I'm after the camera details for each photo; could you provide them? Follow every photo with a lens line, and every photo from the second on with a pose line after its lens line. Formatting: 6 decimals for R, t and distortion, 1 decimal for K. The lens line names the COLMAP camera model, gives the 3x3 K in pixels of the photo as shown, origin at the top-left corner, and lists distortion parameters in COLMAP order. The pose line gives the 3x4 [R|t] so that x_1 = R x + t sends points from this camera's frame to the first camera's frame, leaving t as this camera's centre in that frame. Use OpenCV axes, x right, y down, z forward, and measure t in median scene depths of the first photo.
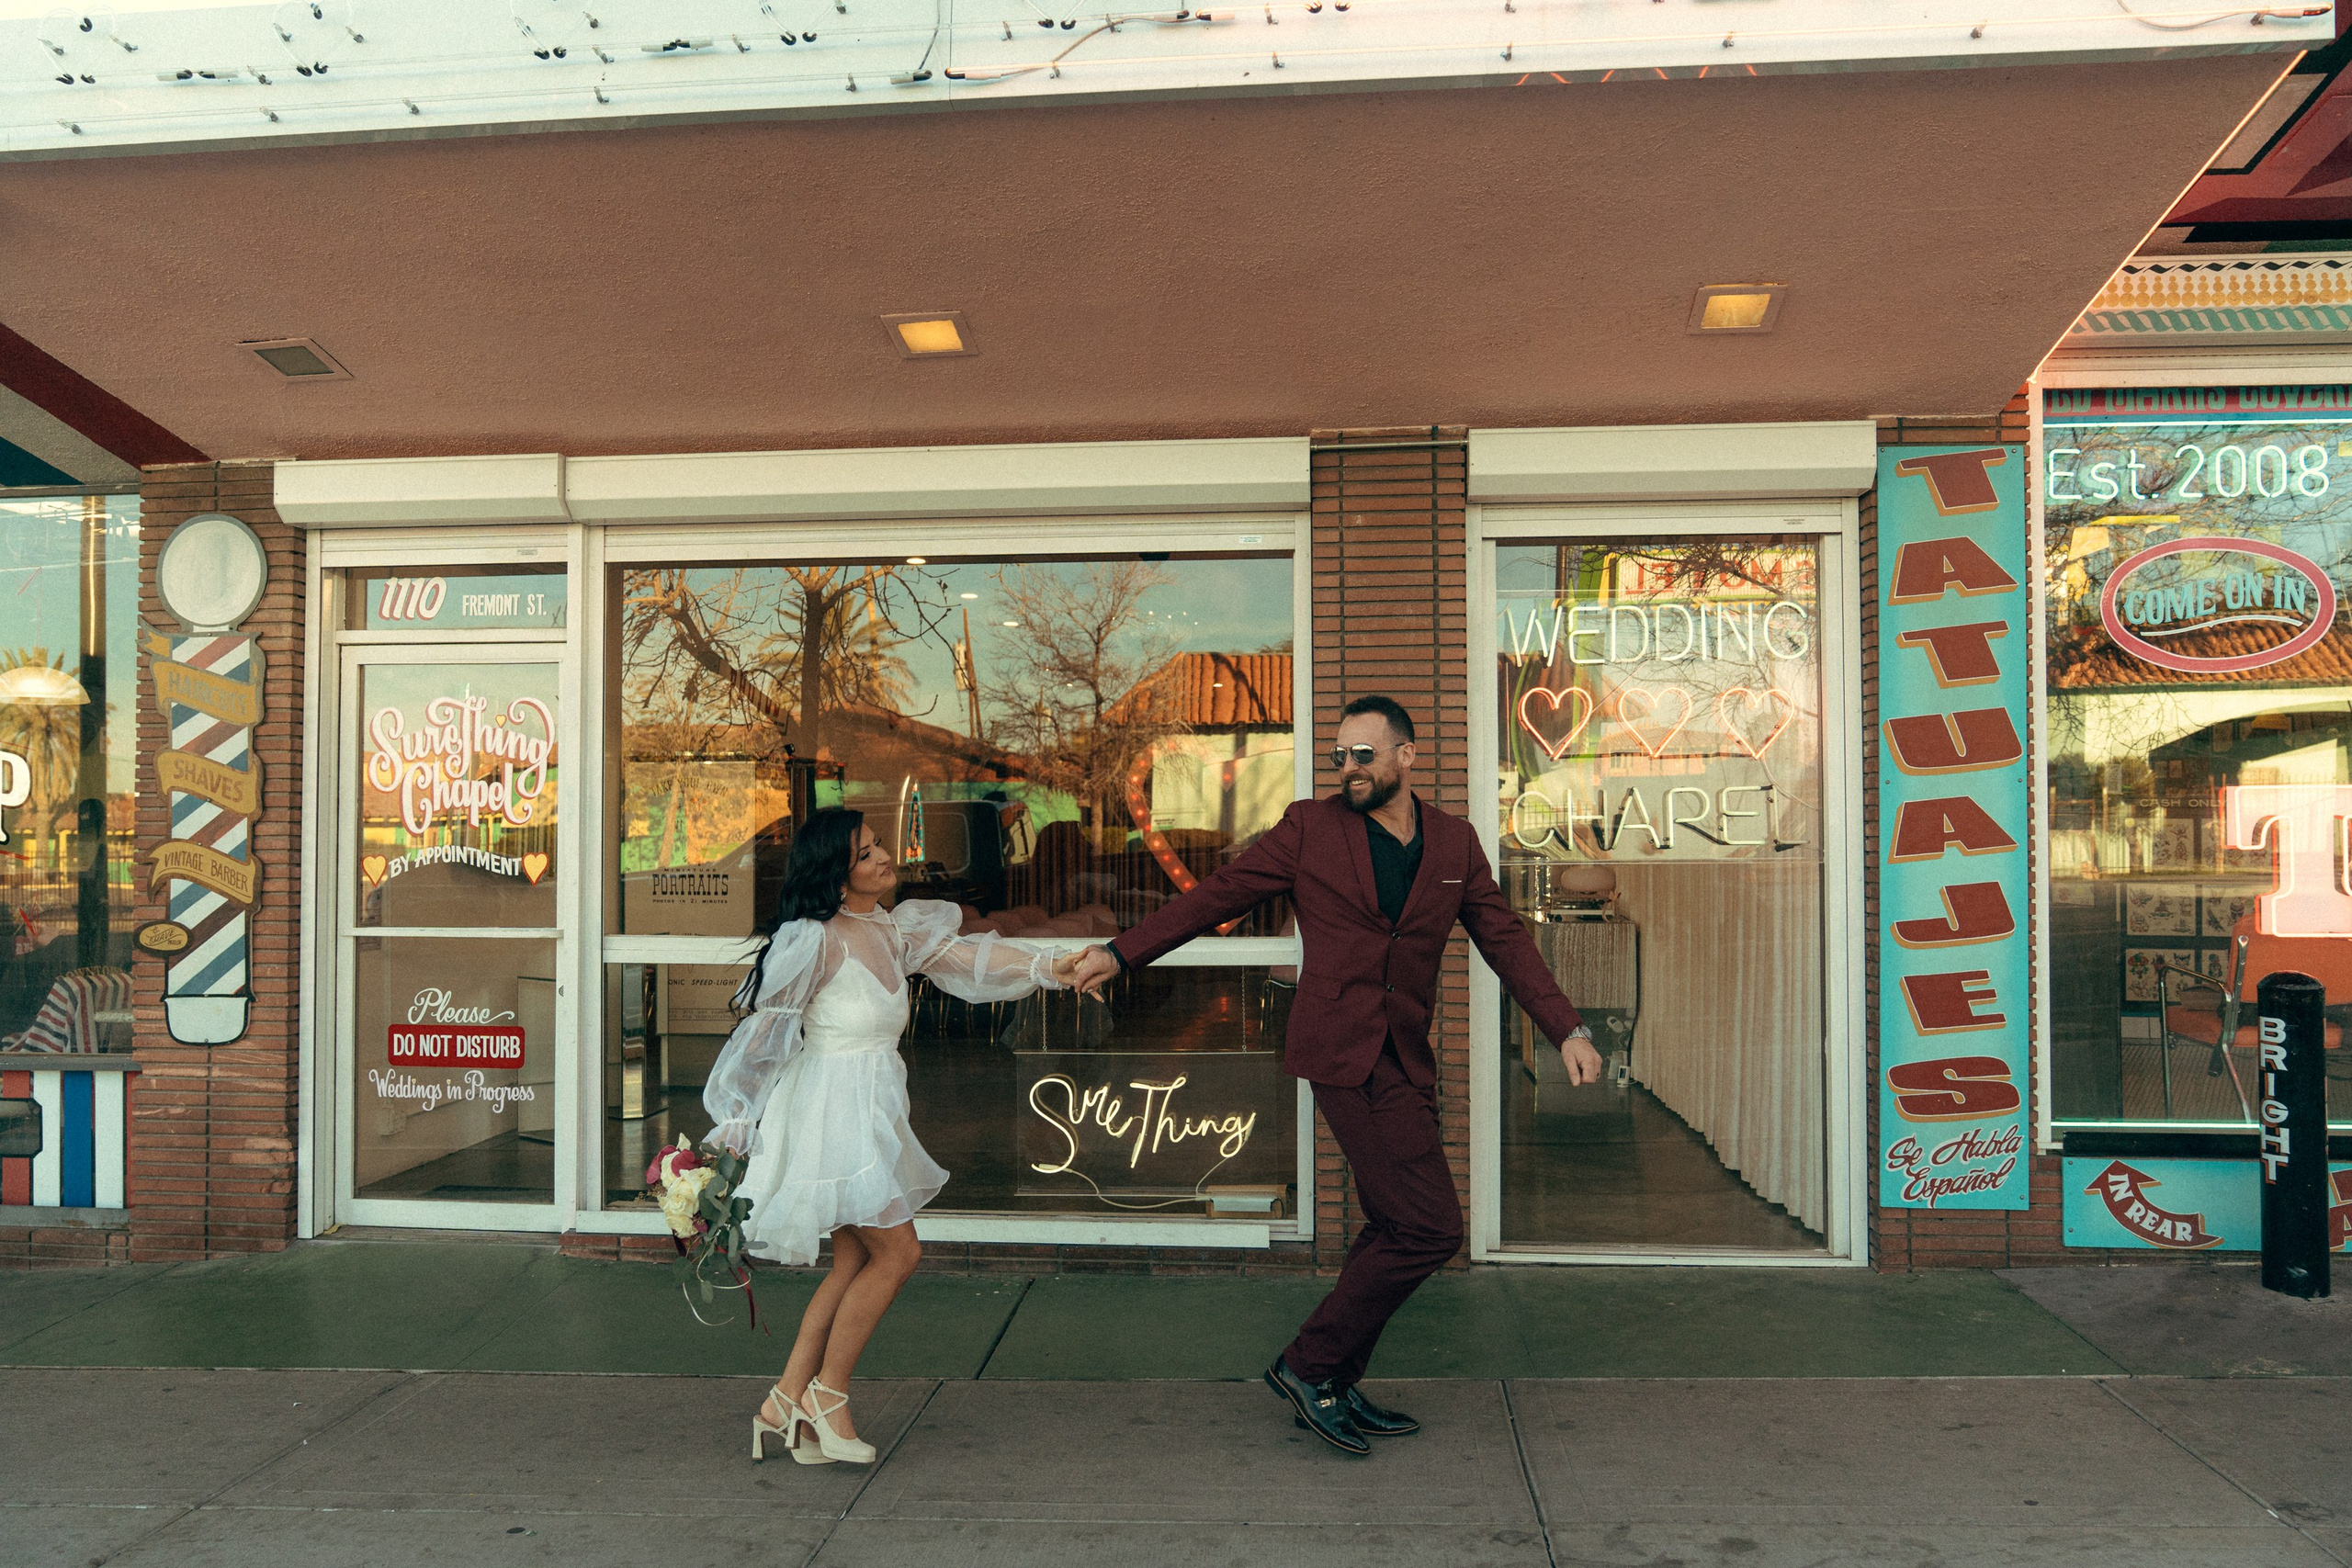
lens RADIAL K [[1514.4, 0, 1176.0], [0, 1514.4, 784.0], [0, 0, 1]] dist [-0.036855, 0.017583]
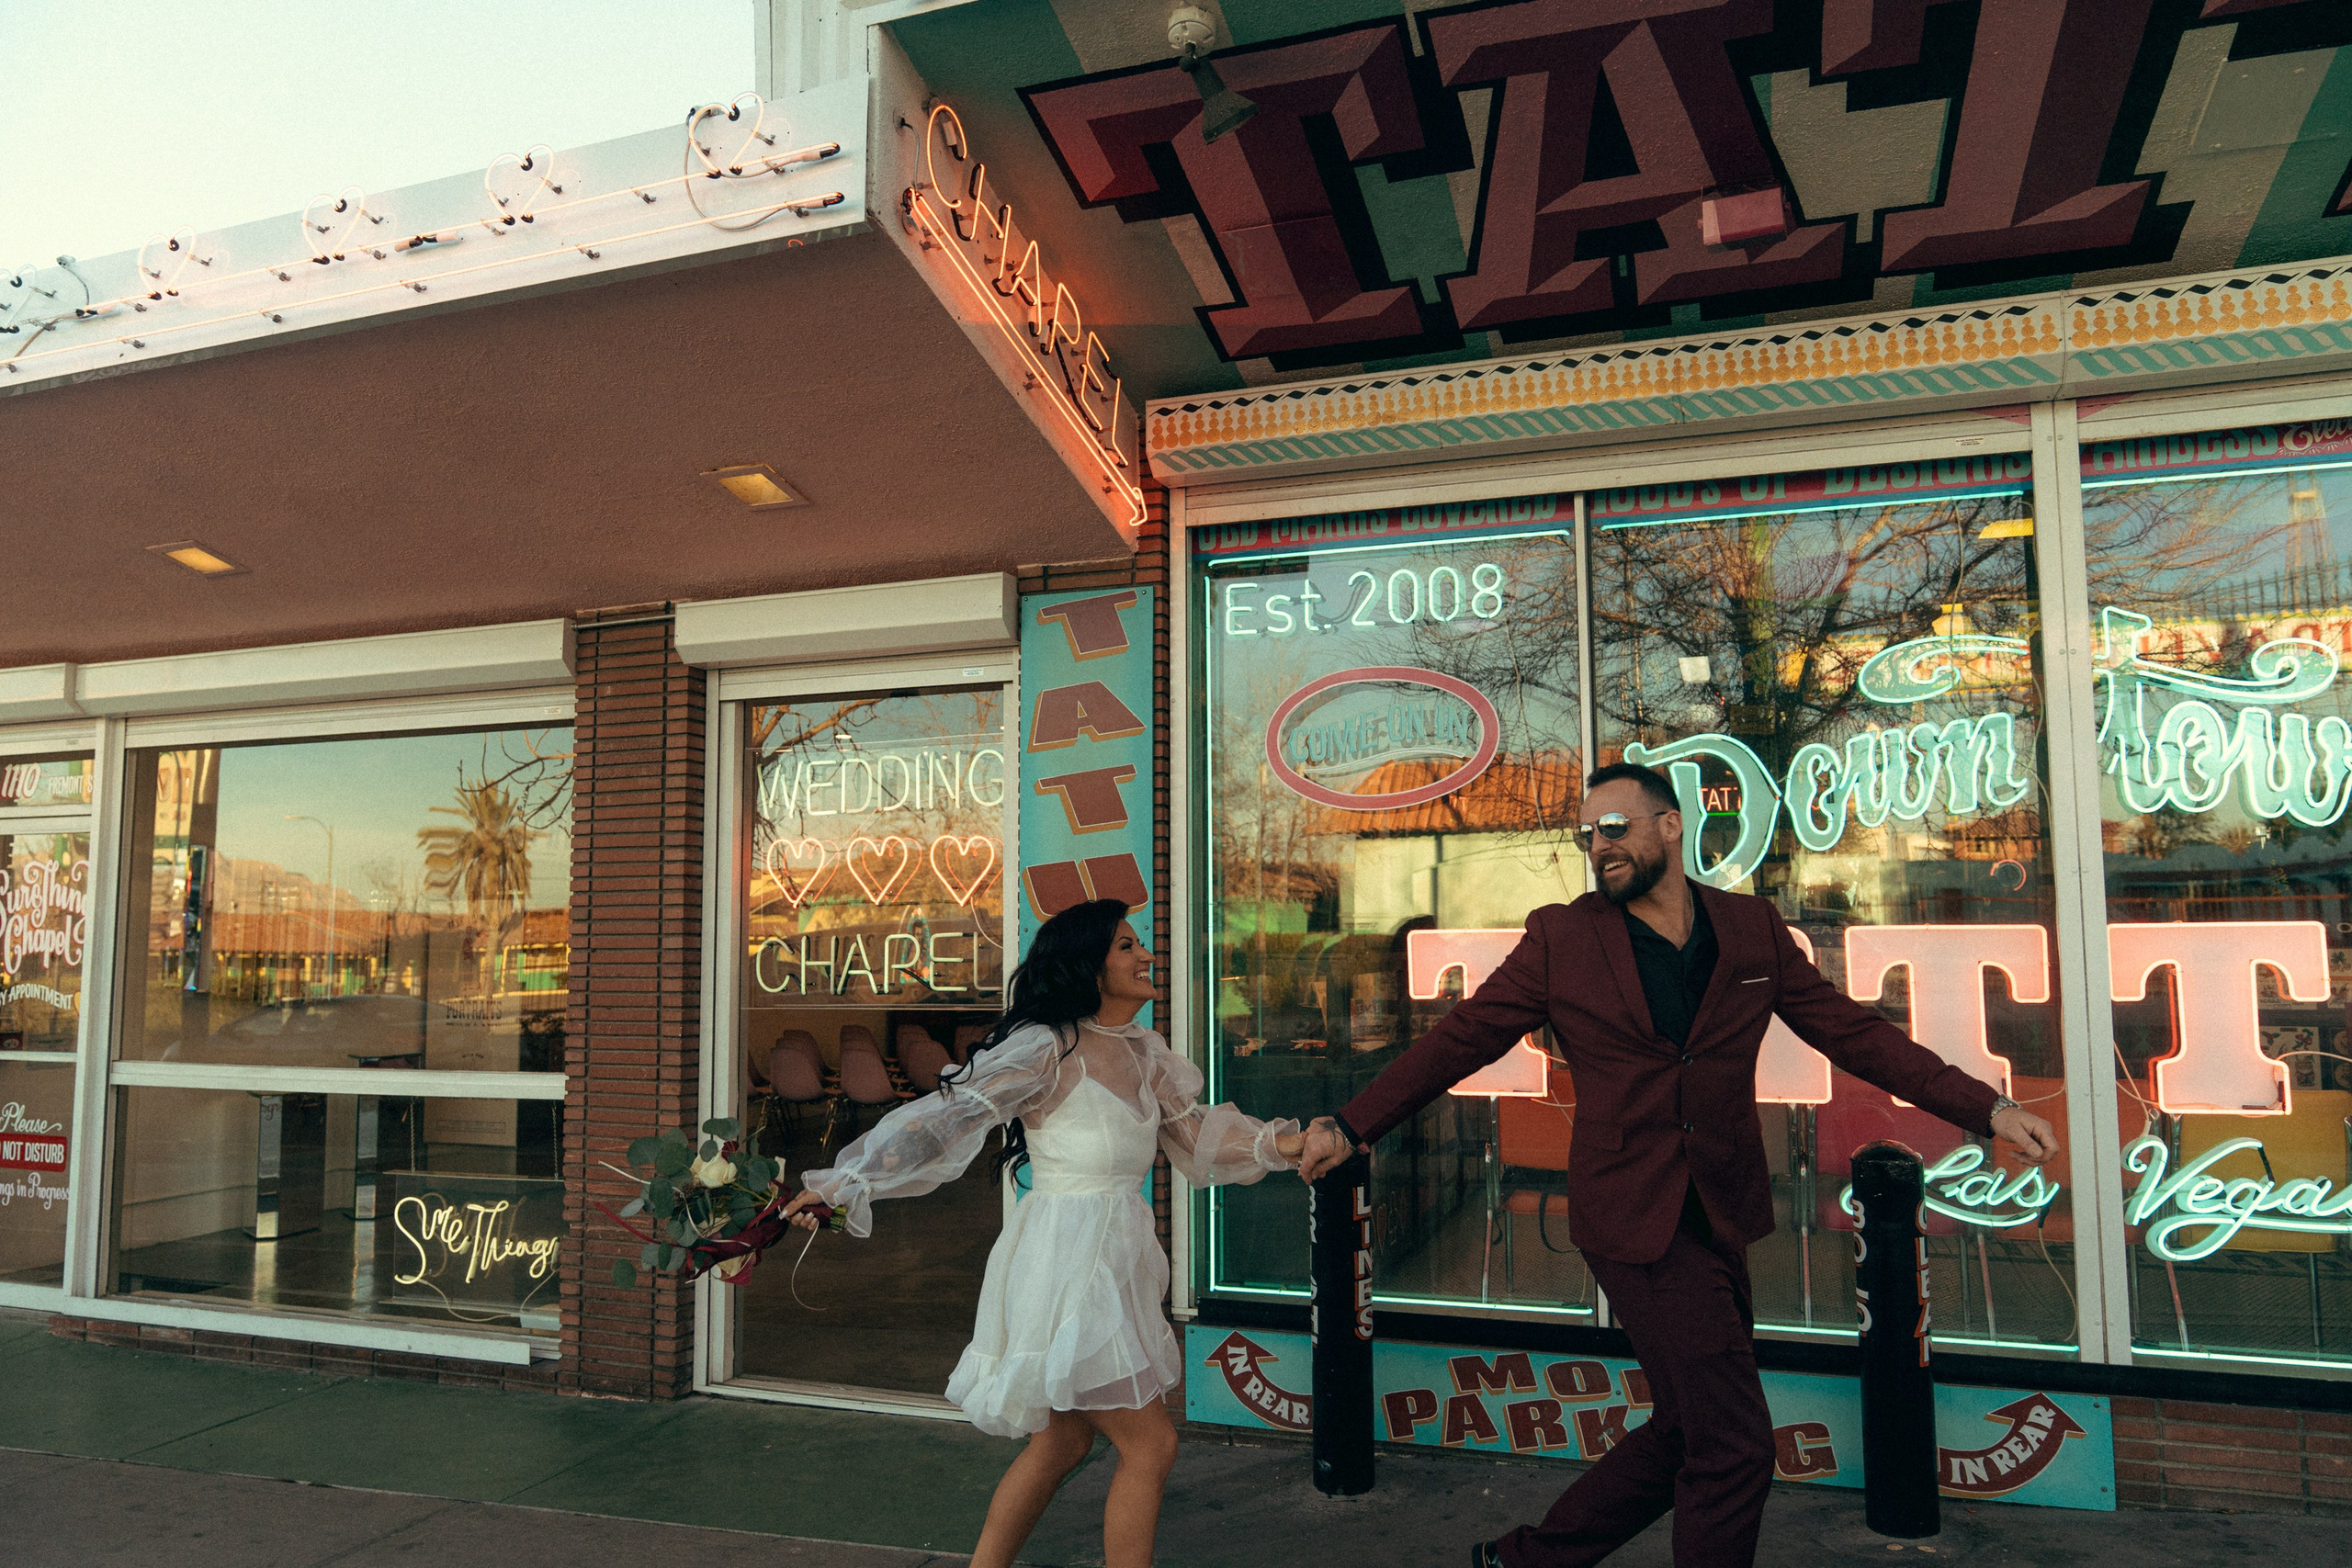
lens RADIAL K [[1514.4, 0, 1176.0], [0, 1514.4, 784.0], [0, 0, 1]] dist [-0.036855, 0.017583]
pose [[0.972170, -0.030346, -0.232304, 0.777740], [0.014694, 0.997522, -0.068811, -0.026359], [0.233816, 0.063482, 0.970206, 0.043033]]
